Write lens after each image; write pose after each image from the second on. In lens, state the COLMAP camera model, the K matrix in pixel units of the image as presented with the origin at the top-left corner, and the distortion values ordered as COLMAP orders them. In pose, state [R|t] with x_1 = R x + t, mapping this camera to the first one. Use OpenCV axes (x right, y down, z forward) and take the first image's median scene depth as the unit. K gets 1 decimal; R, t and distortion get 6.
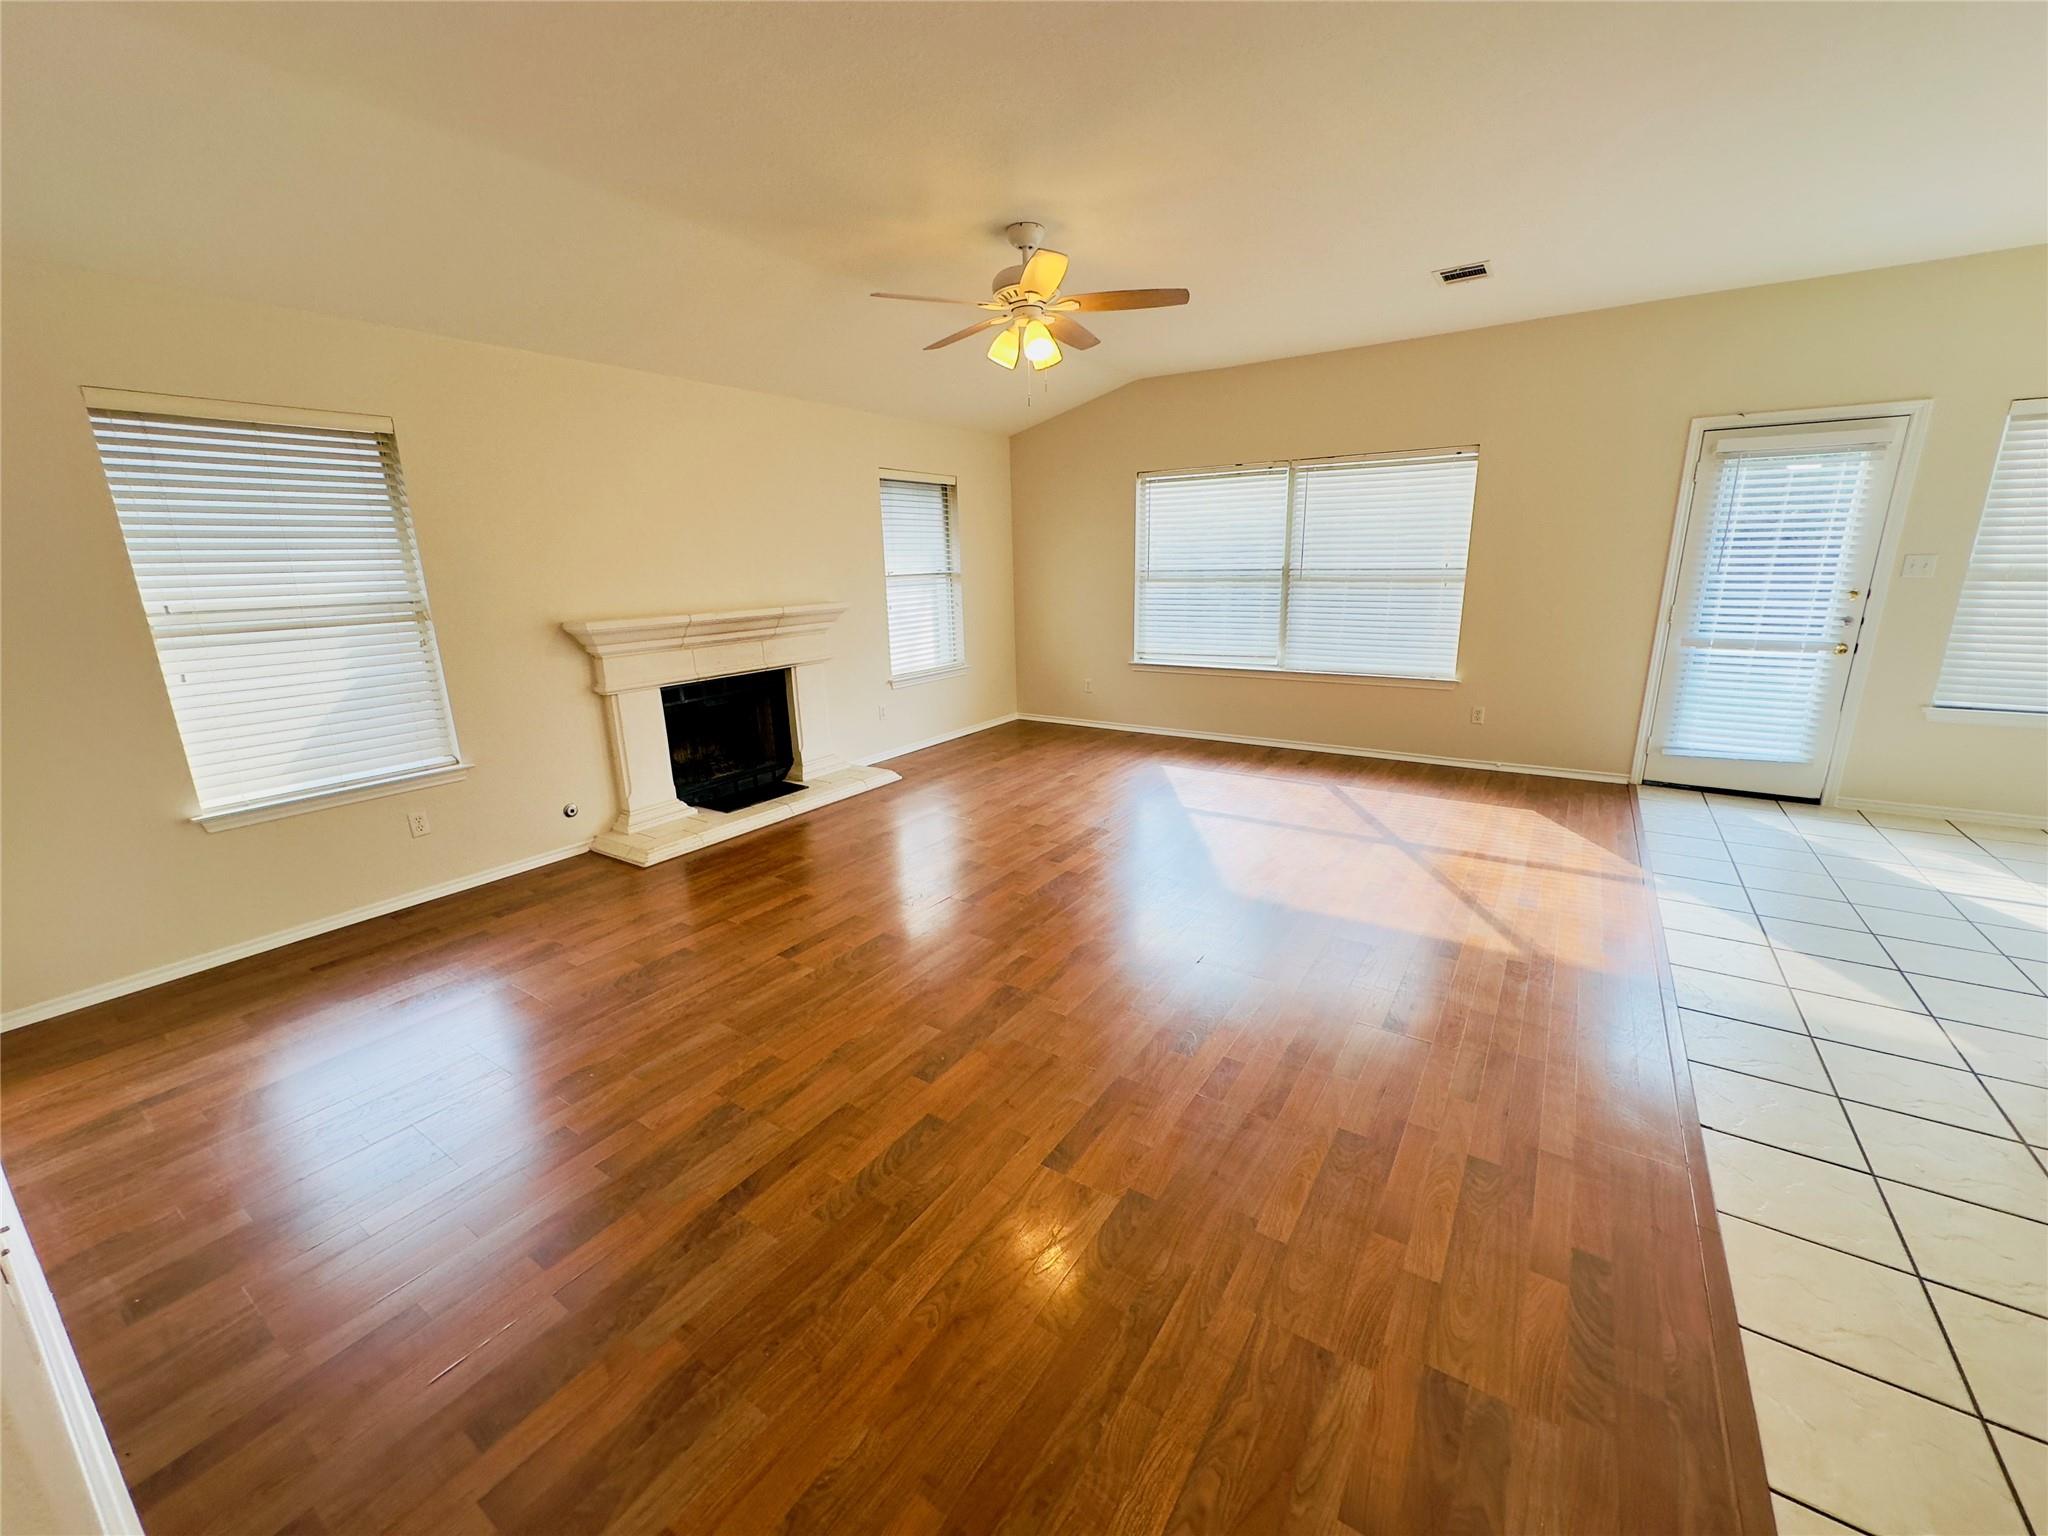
lens RADIAL K [[814.6, 0, 1020.6], [0, 814.6, 766.0], [0, 0, 1]] dist [-0.002811, 0.000250]
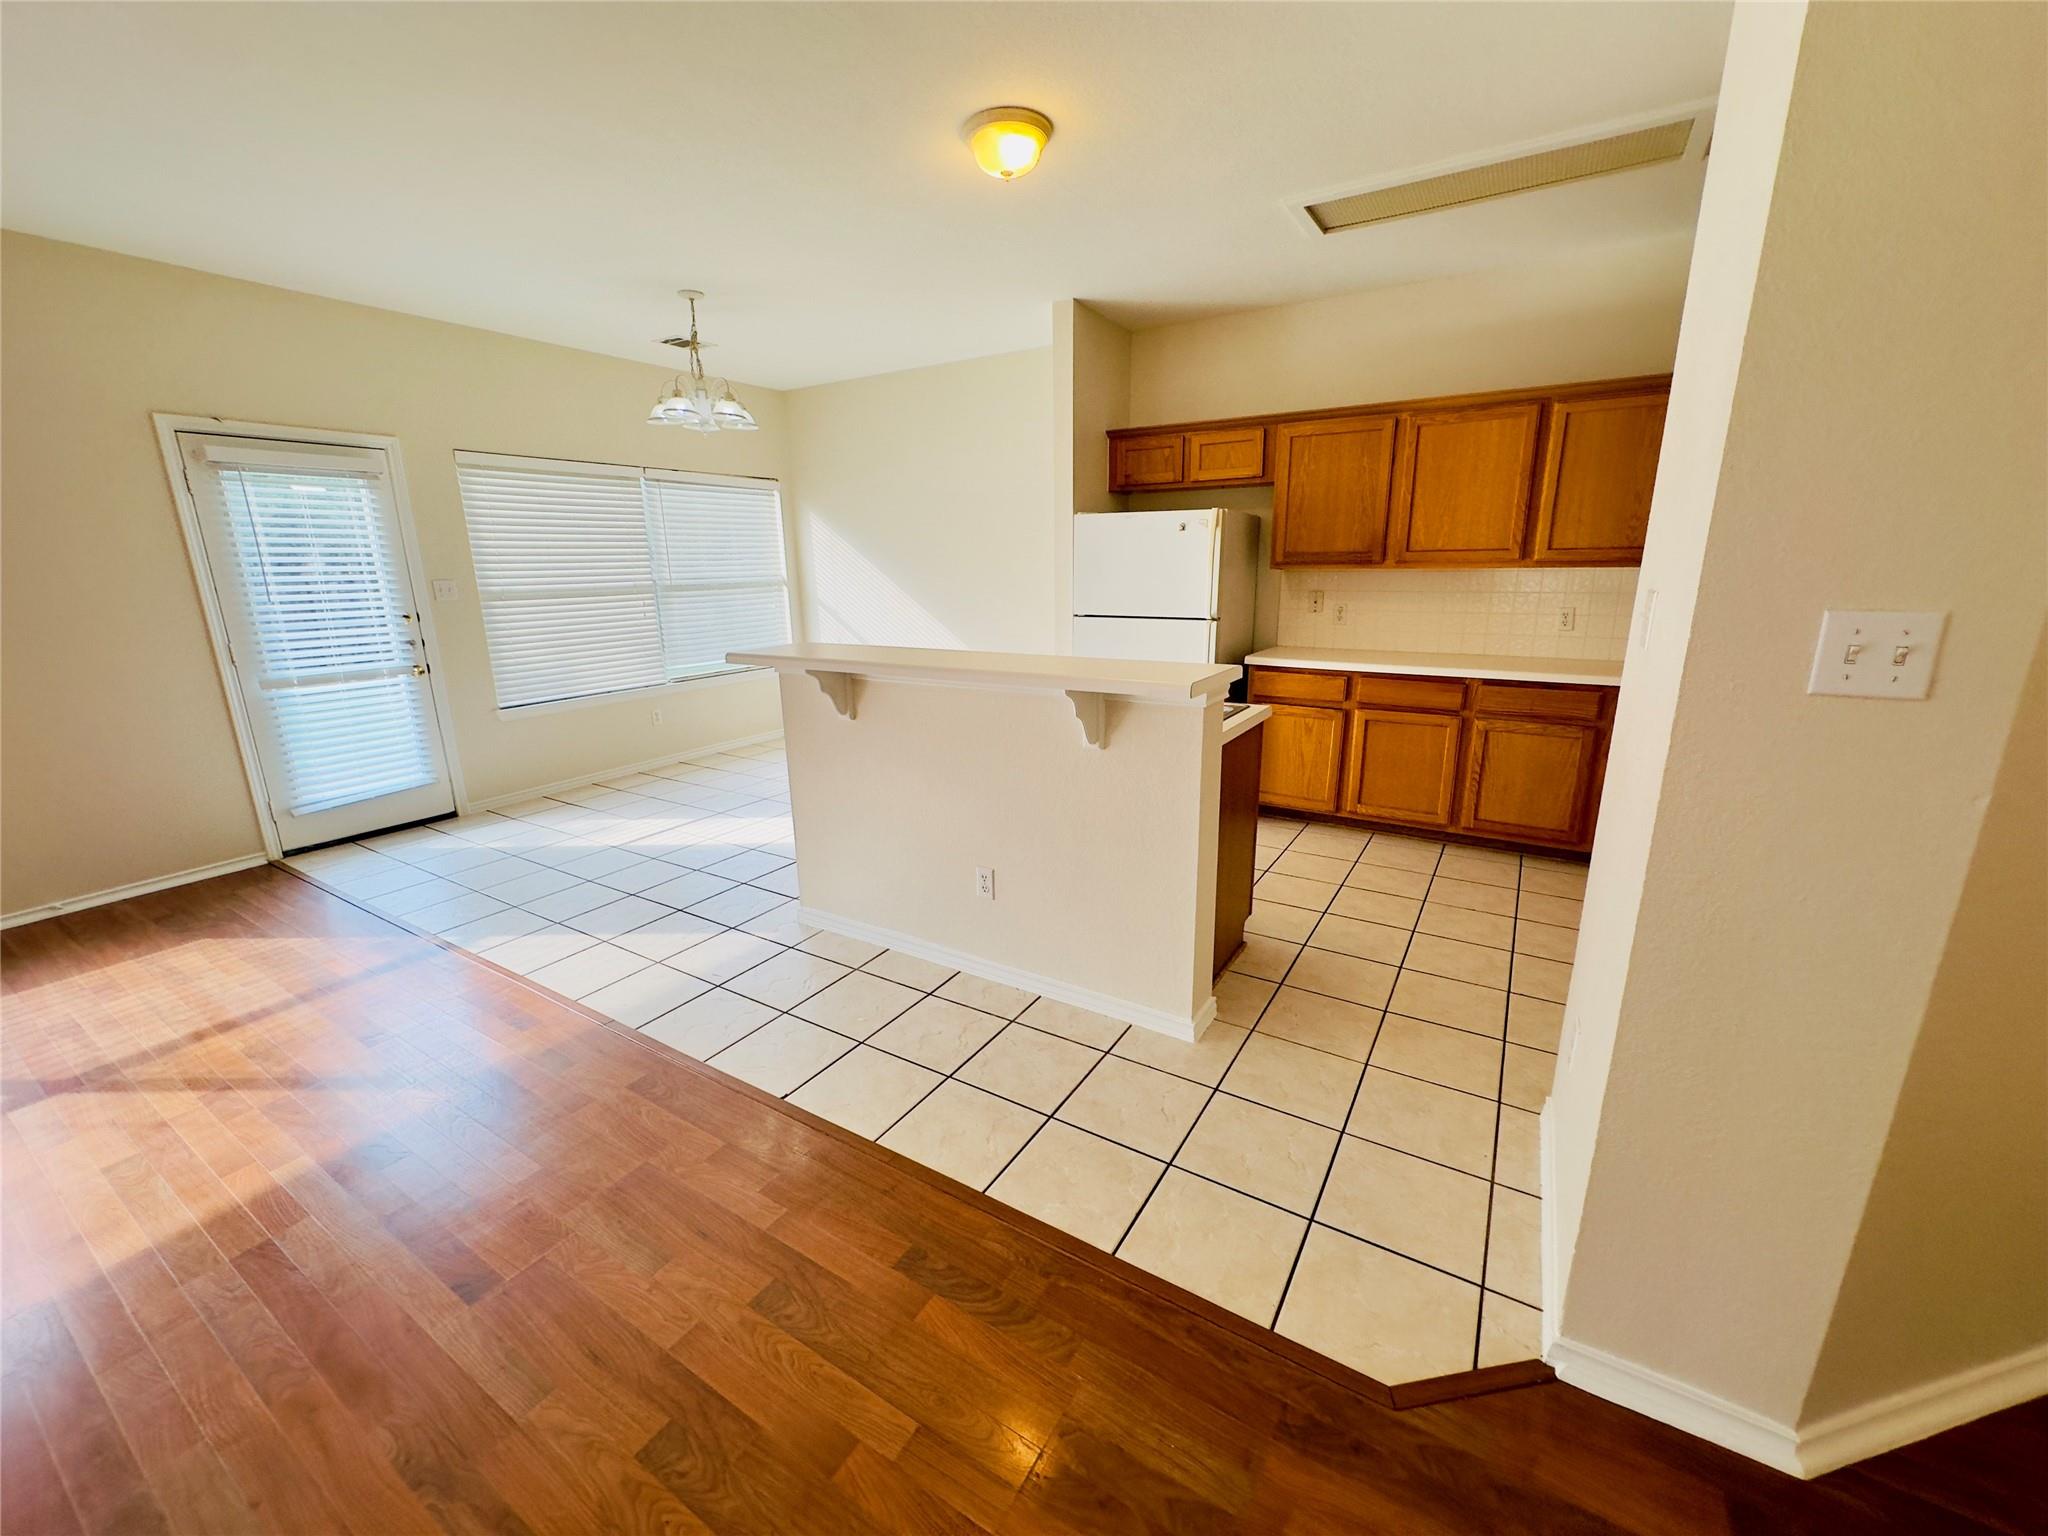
lens RADIAL K [[814.6, 0, 1020.6], [0, 814.6, 766.0], [0, 0, 1]] dist [-0.002811, 0.000250]
pose [[-0.039292, -0.224564, 0.973667, -0.061361], [0.264398, 0.937352, 0.226858, -0.065192], [-0.963613, 0.266350, 0.022544, 0.281932]]
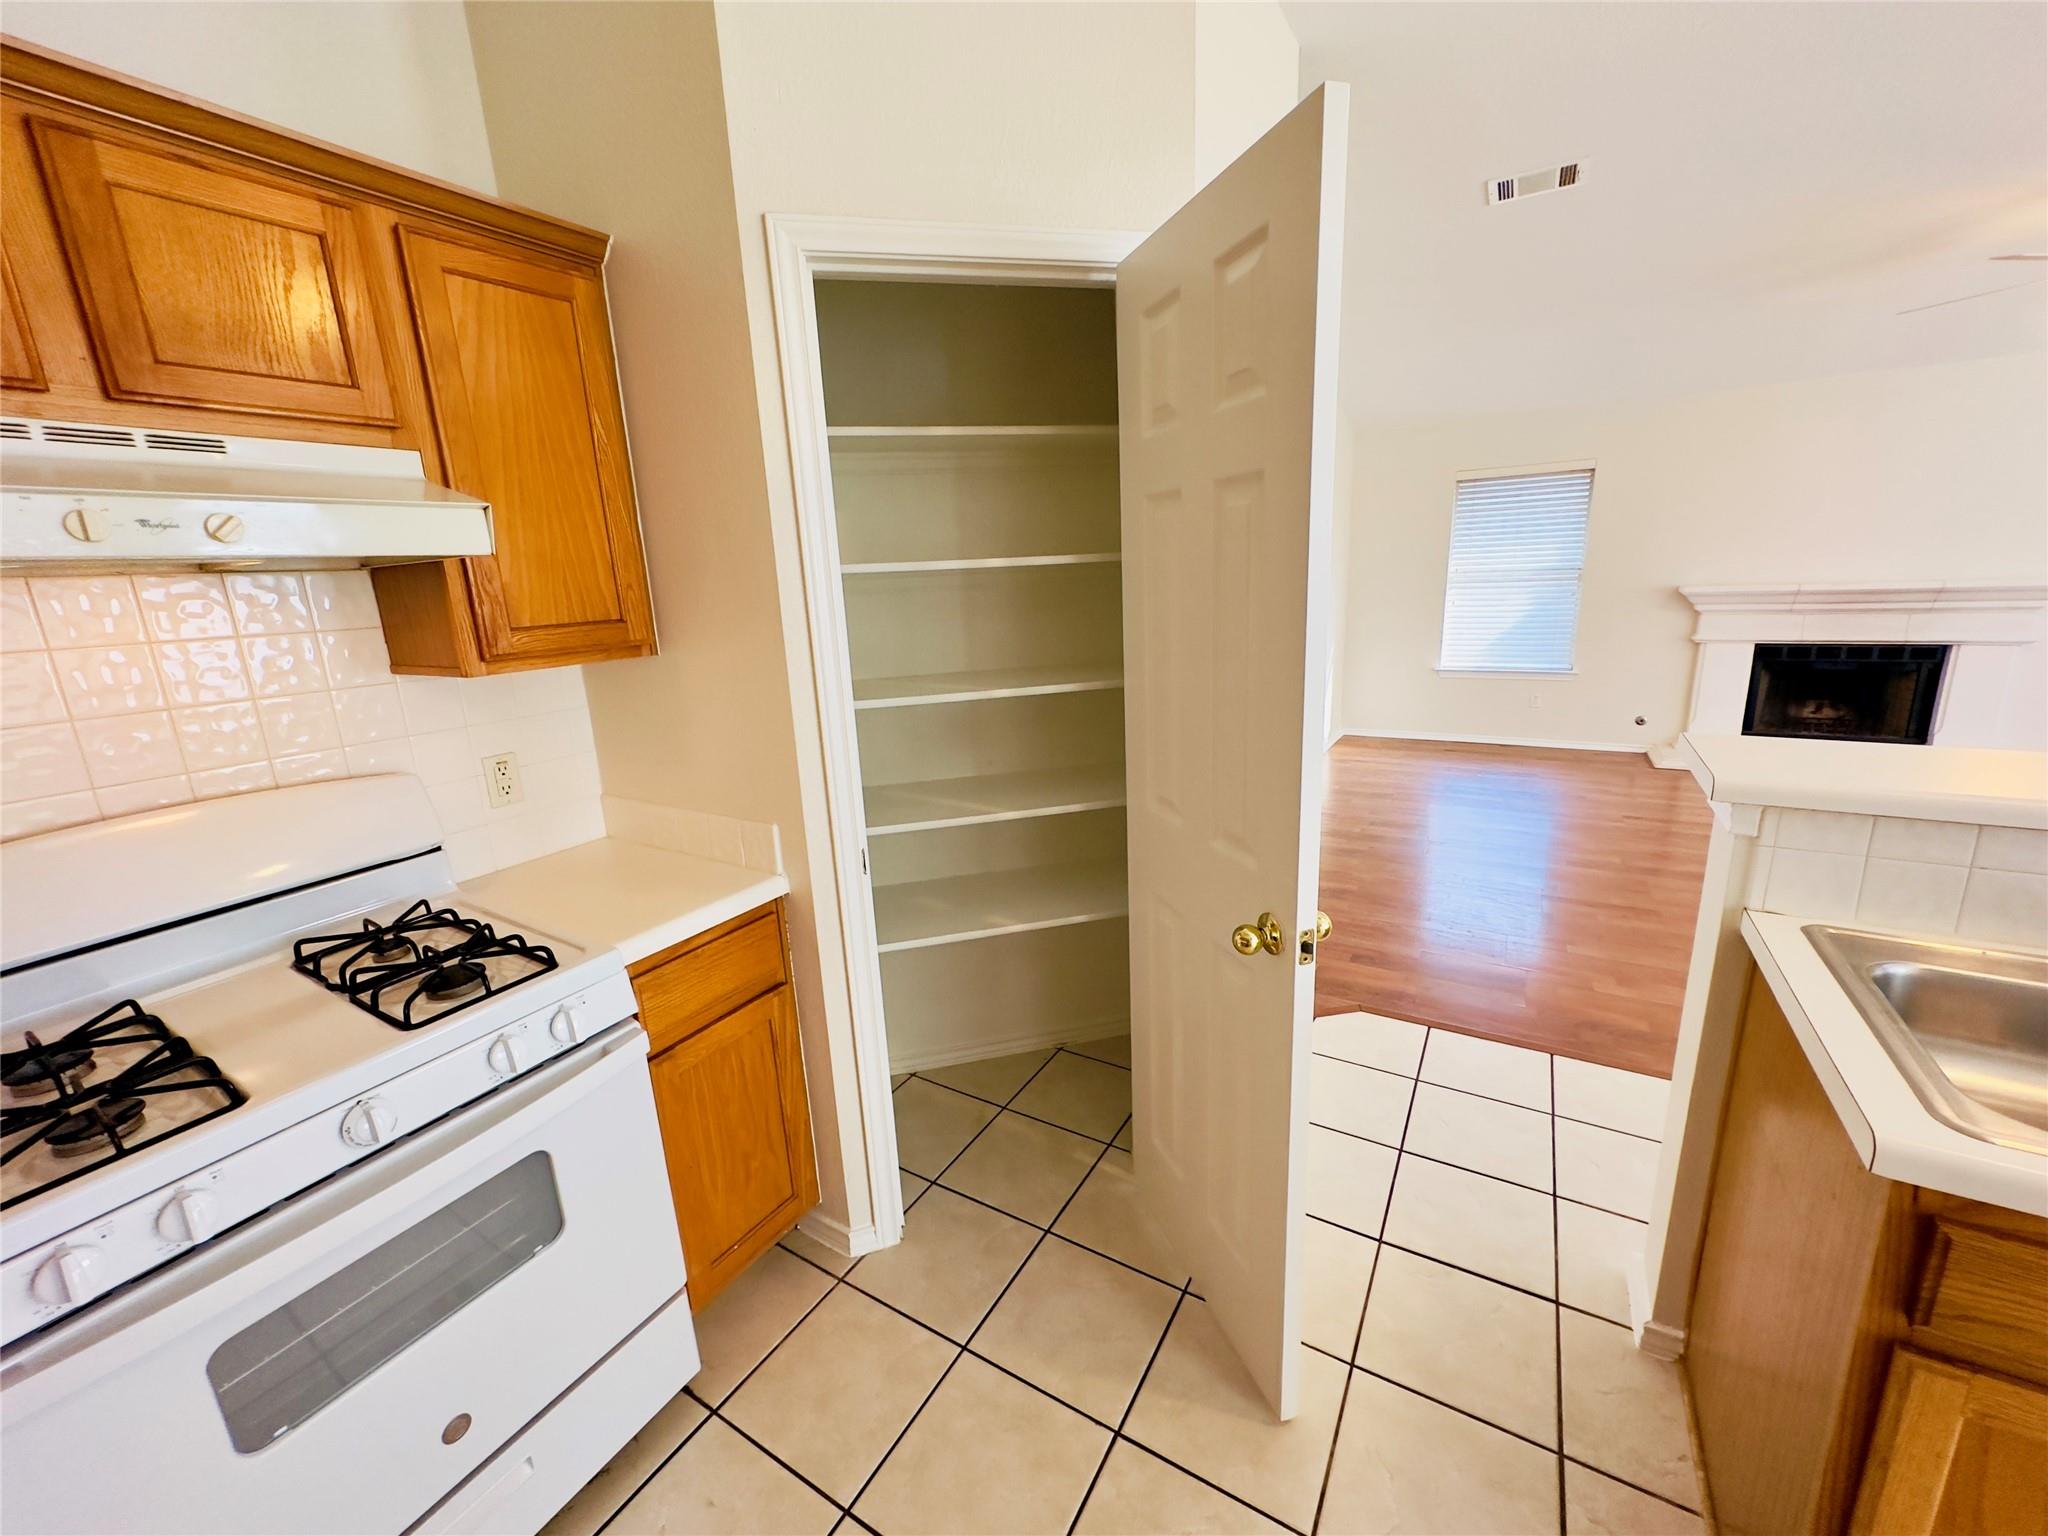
lens RADIAL K [[814.6, 0, 1020.6], [0, 814.6, 766.0], [0, 0, 1]] dist [-0.002811, 0.000250]
pose [[0.042205, 0.253750, -0.966349, 0.786593], [-0.206326, 0.948575, 0.240071, 0.013855], [0.977573, 0.189251, 0.092390, -0.166206]]
